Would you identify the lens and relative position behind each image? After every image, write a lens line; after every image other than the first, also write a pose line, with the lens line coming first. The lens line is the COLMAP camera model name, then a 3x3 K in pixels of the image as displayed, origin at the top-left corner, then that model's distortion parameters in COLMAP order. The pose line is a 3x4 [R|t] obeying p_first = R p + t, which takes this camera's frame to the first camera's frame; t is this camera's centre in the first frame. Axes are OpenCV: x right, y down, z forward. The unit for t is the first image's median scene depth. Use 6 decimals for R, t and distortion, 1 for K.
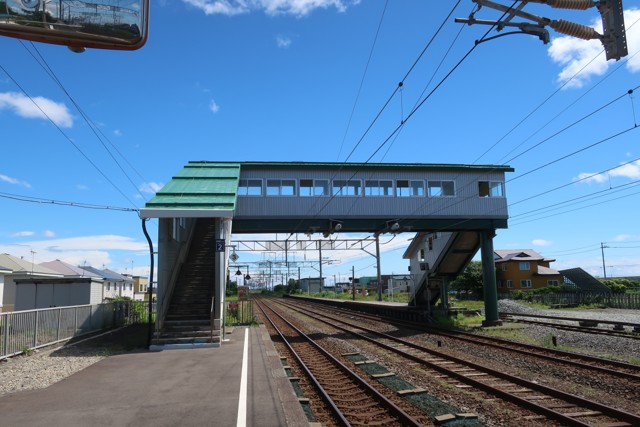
lens RADIAL K [[521.8, 0, 316.4], [0, 521.8, 216.4], [0, 0, 1]] dist [0.009191, -0.011142]
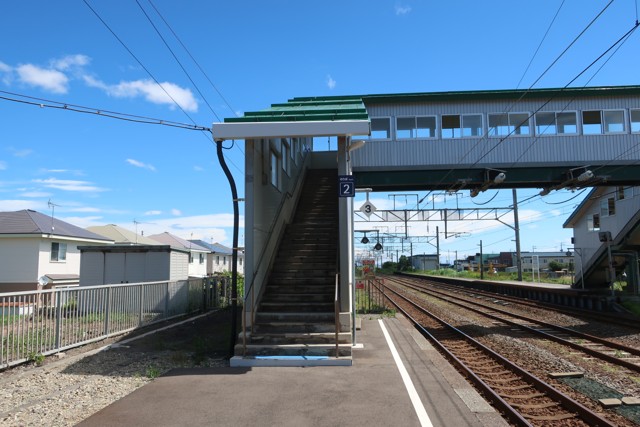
lens RADIAL K [[521.8, 0, 315.1], [0, 521.8, 215.0], [0, 0, 1]] dist [0.009191, -0.011142]
pose [[0.978995, -0.007609, -0.203742, -0.056290], [0.015974, 0.999094, 0.039447, 0.036069], [0.203257, -0.041873, 0.978230, 0.235946]]
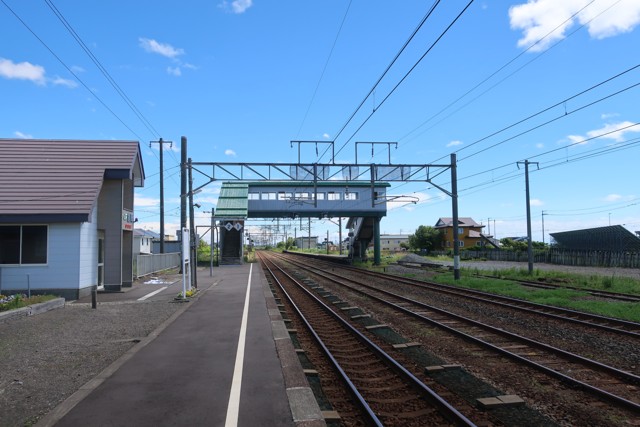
lens RADIAL K [[521.8, 0, 310.3], [0, 521.8, 221.0], [0, 0, 1]] dist [0.009191, -0.011142]
pose [[0.999825, 0.009194, -0.016319, 0.119410], [-0.007691, 0.995922, 0.089890, -0.134174], [0.017079, -0.089749, 0.995818, -0.946167]]
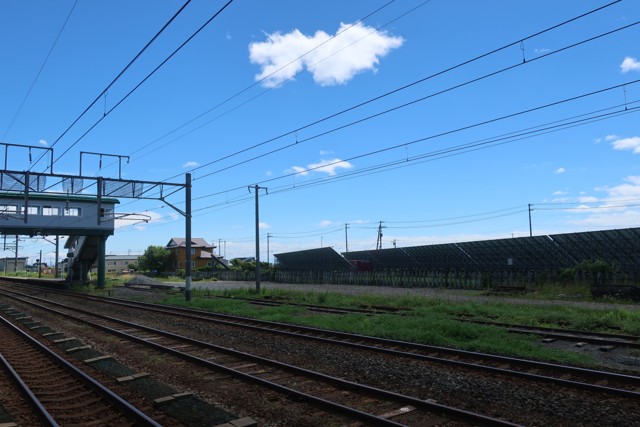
lens RADIAL K [[521.8, 0, 329.0], [0, 521.8, 214.4], [0, 0, 1]] dist [0.009191, -0.011142]
pose [[0.867631, 0.049919, 0.494696, 0.120389], [-0.067228, 0.997589, 0.017244, -0.131946], [-0.492642, -0.048219, 0.868895, -0.930828]]
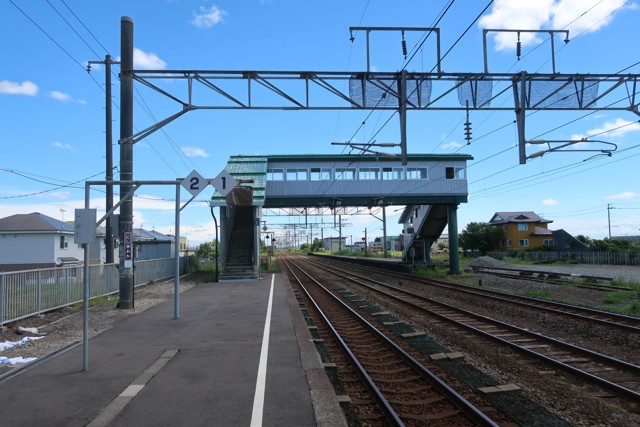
lens RADIAL K [[521.8, 0, 311.2], [0, 521.8, 209.1], [0, 0, 1]] dist [0.009191, -0.011142]
pose [[0.998294, -0.003918, -0.058261, 0.047429], [0.007661, 0.997911, 0.064155, -0.050515], [0.057888, -0.064492, 0.996238, -0.357324]]
